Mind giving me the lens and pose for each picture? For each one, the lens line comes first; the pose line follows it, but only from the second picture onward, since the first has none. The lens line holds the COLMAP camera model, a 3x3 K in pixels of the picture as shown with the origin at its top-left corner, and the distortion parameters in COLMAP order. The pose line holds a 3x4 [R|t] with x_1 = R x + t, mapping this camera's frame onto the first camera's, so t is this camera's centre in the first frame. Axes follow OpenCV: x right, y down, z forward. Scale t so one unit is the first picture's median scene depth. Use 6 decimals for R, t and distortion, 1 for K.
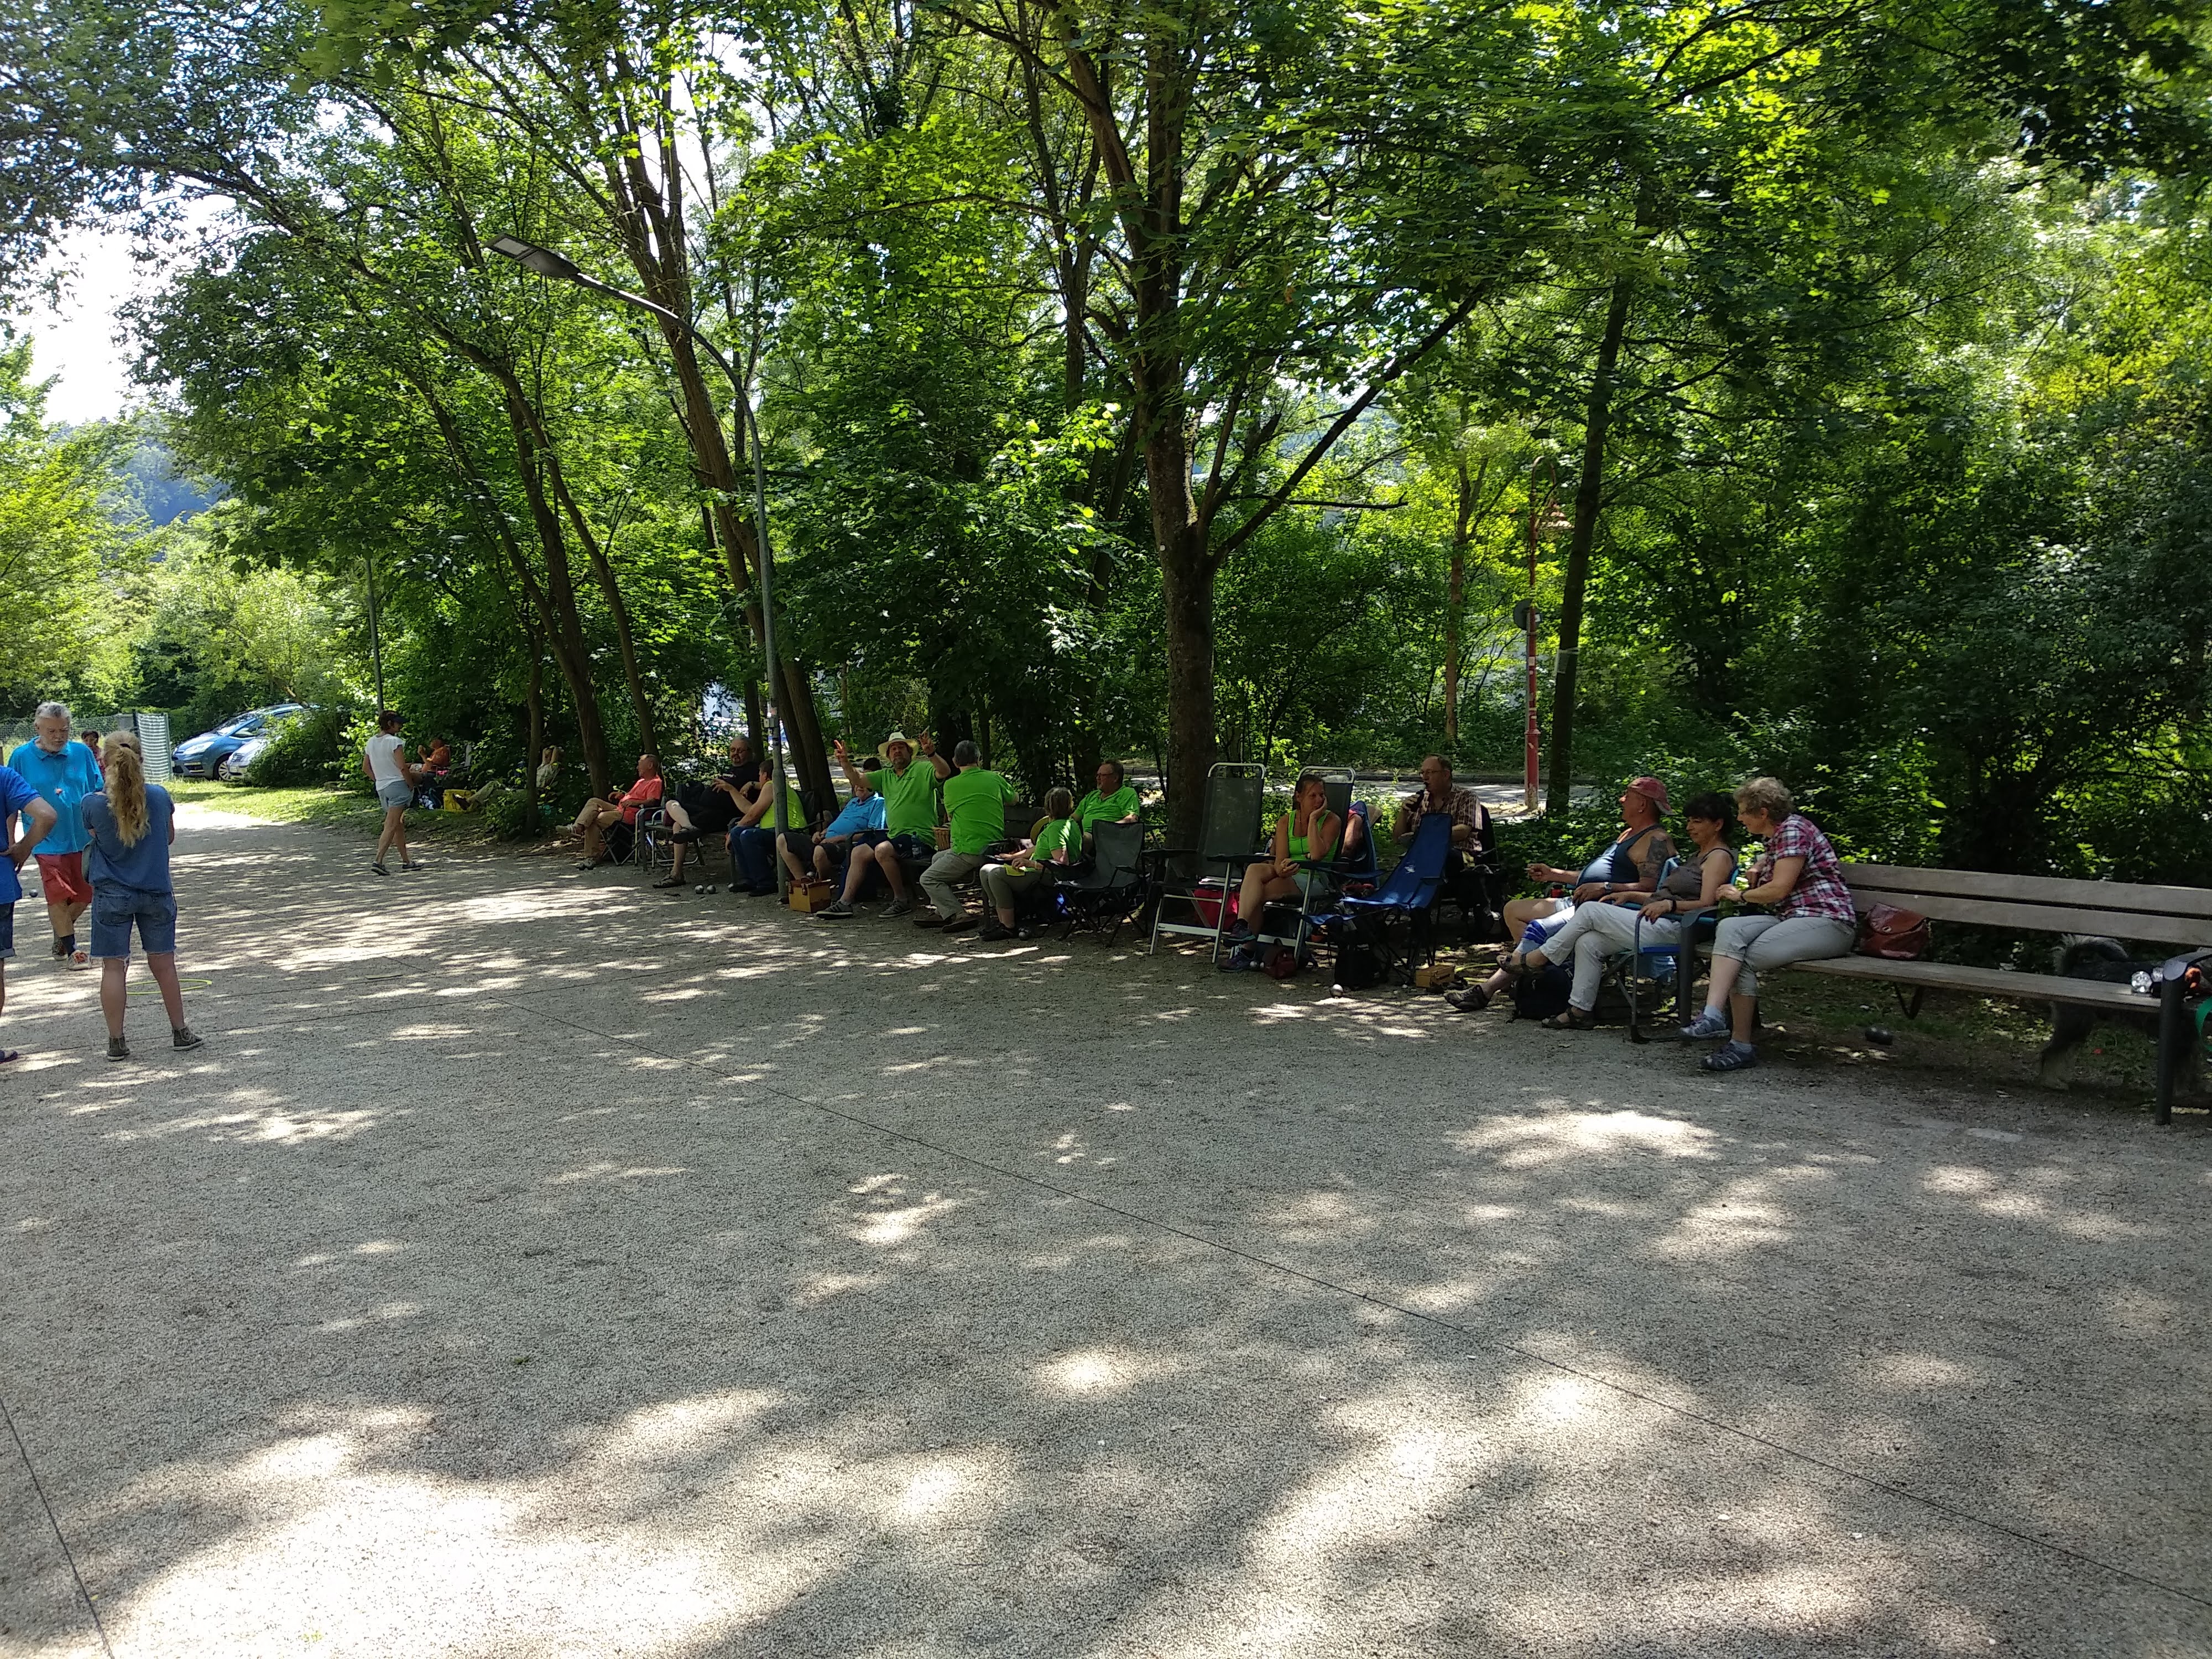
lens RADIAL K [[1610.2, 0, 1143.3], [0, 1610.2, 826.7], [0, 0, 1]] dist [0.051963, -0.055072]
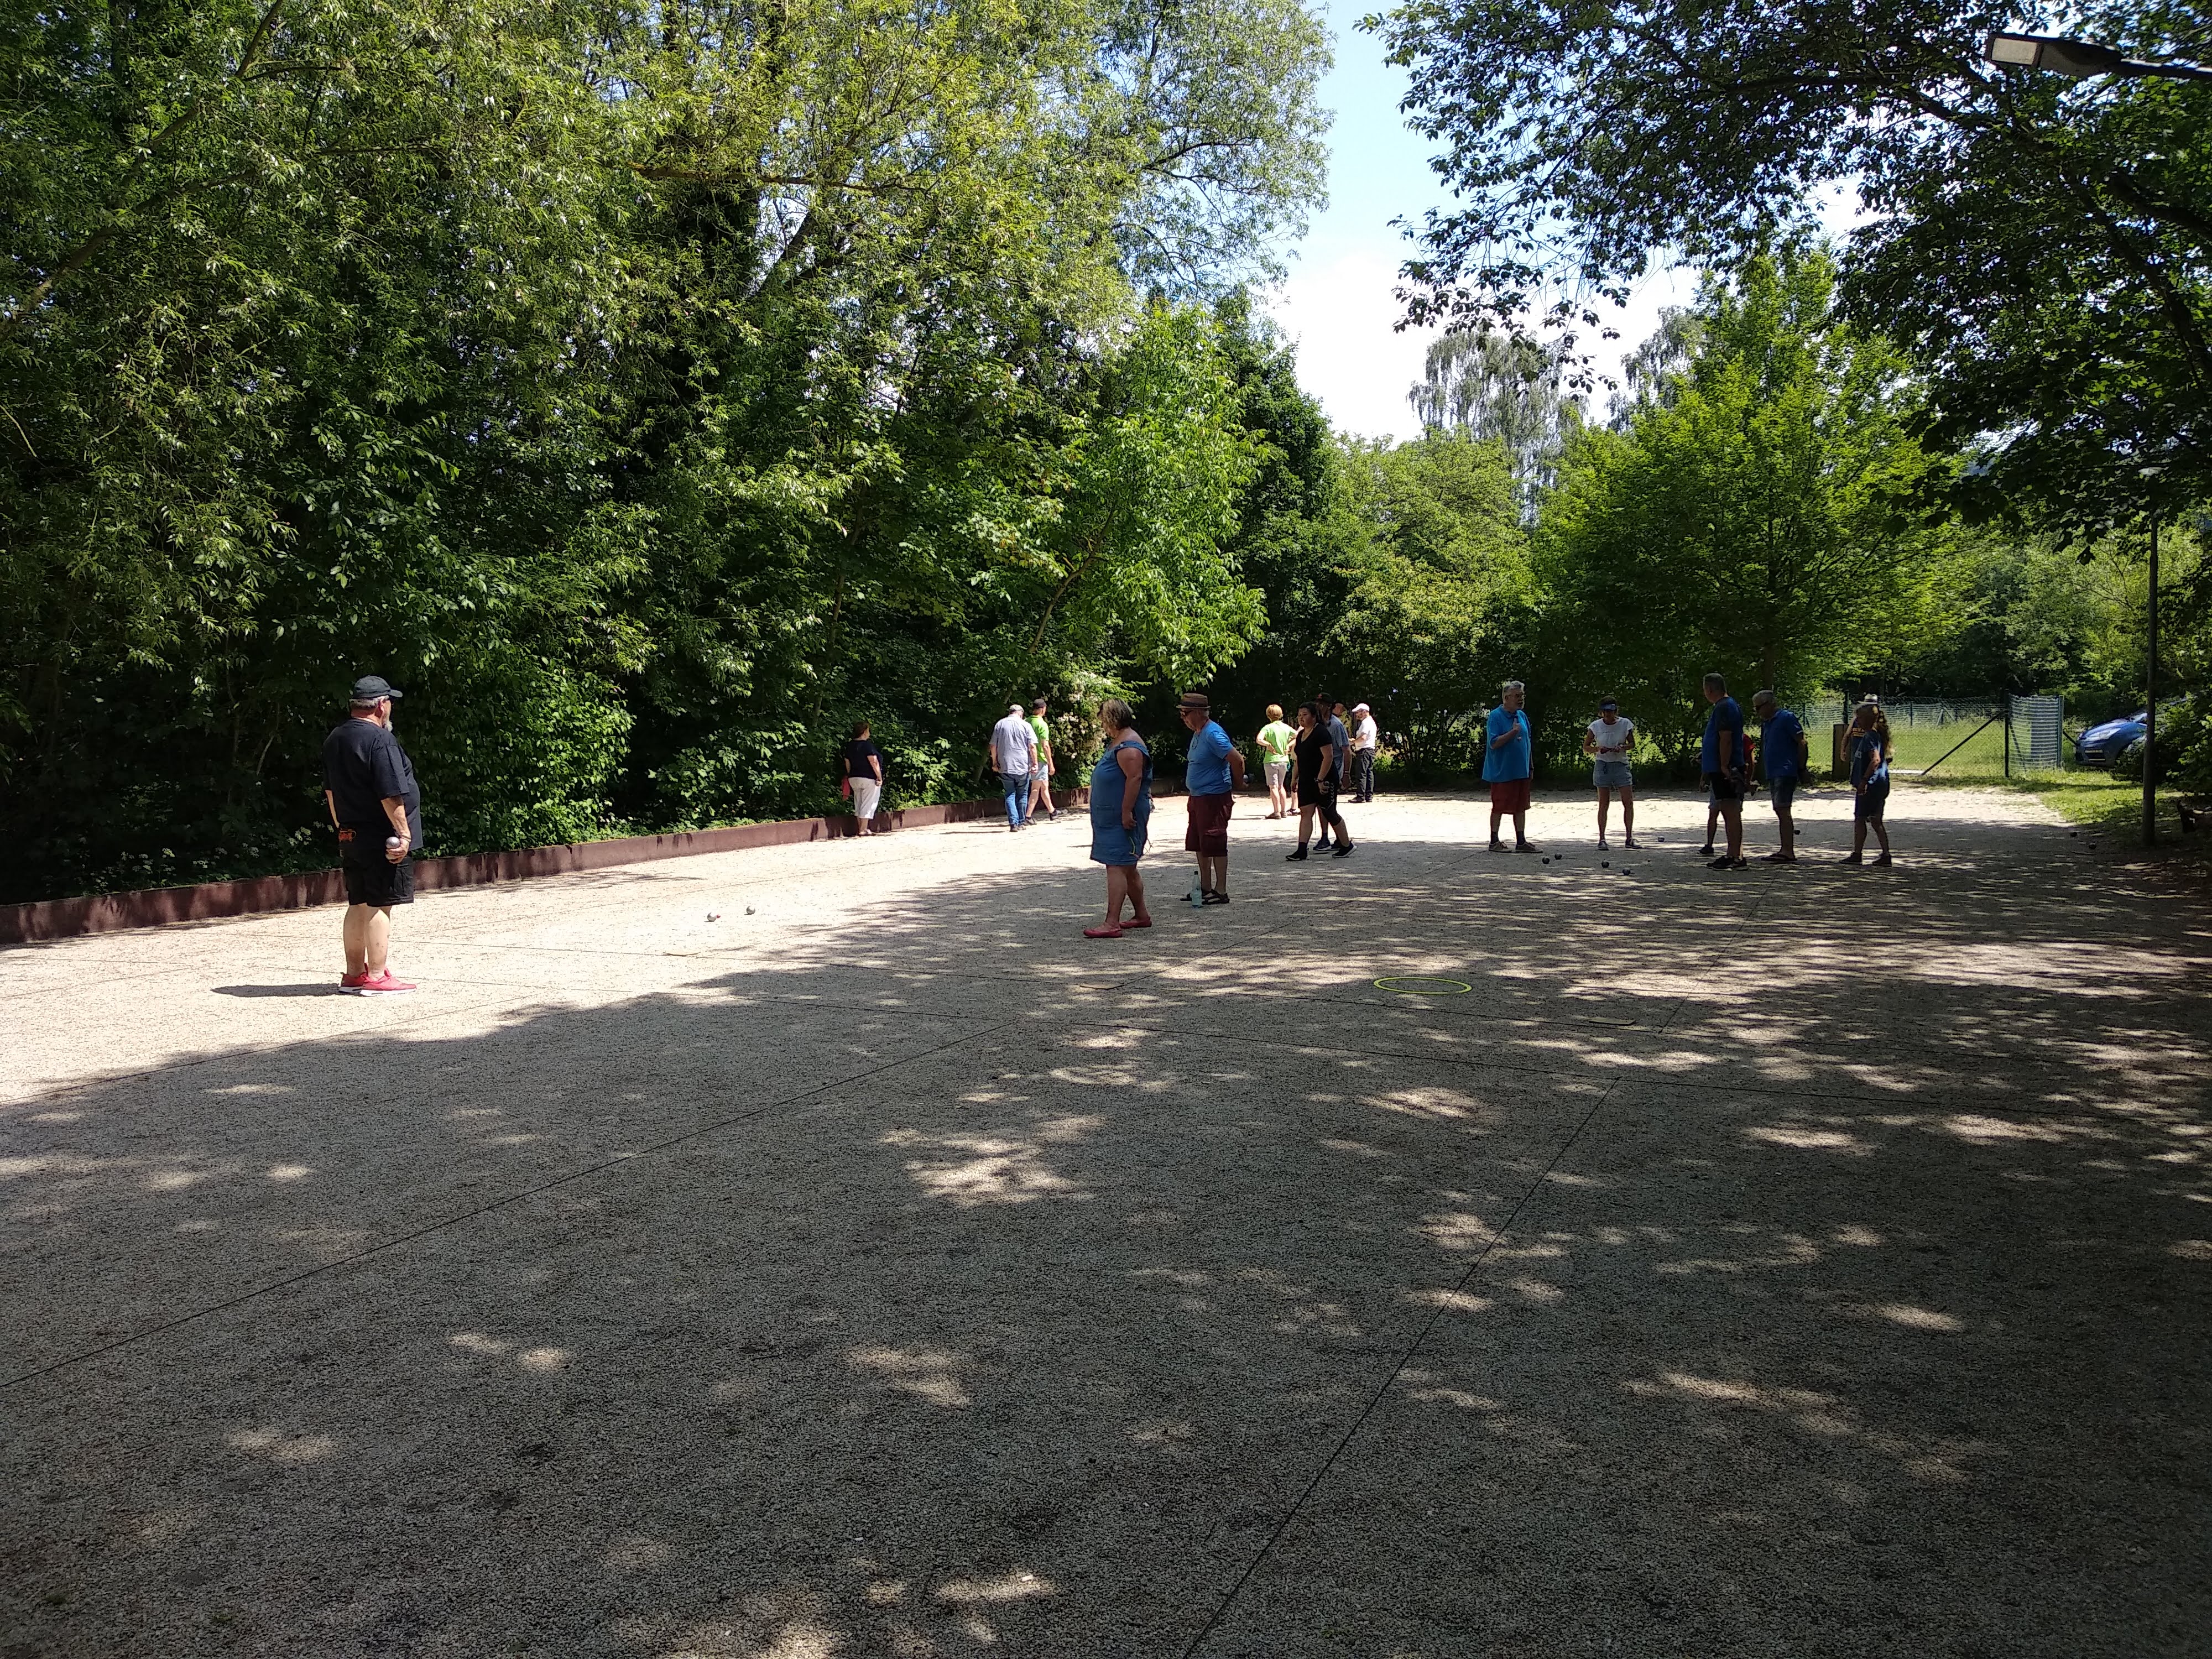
lens RADIAL K [[1675.6, 0, 1105.6], [0, 1675.6, 861.0], [0, 0, 1]] dist [0.004659, -0.046376]
pose [[0.426941, 0.098849, -0.898861, 0.285715], [-0.073750, 0.994502, 0.074337, -0.049857], [0.901267, 0.034554, 0.431884, 0.736117]]
